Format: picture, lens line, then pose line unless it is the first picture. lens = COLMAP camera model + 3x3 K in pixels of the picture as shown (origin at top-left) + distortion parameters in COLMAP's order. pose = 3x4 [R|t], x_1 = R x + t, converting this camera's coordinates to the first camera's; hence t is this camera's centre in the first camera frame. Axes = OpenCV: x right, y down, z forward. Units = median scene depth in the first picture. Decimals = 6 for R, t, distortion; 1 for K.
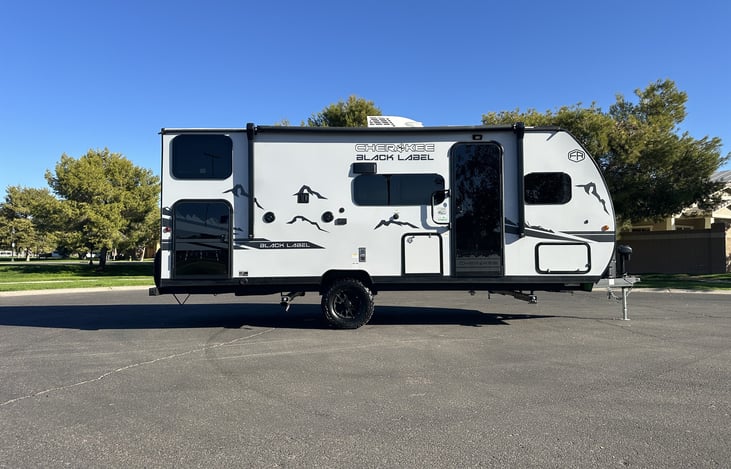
lens RADIAL K [[531.5, 0, 361.0], [0, 531.5, 234.4], [0, 0, 1]] dist [0.067042, -0.070955]
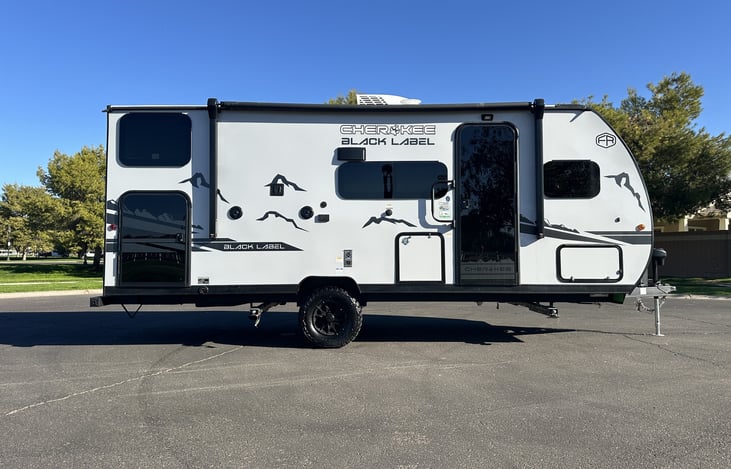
lens RADIAL K [[531.5, 0, 365.4], [0, 531.5, 234.3], [0, 0, 1]] dist [0.067042, -0.070955]
pose [[0.999988, 0.004250, 0.002528, 0.027358], [-0.004248, 0.999991, -0.000782, 0.001273], [-0.002532, 0.000771, 0.999996, 0.168939]]
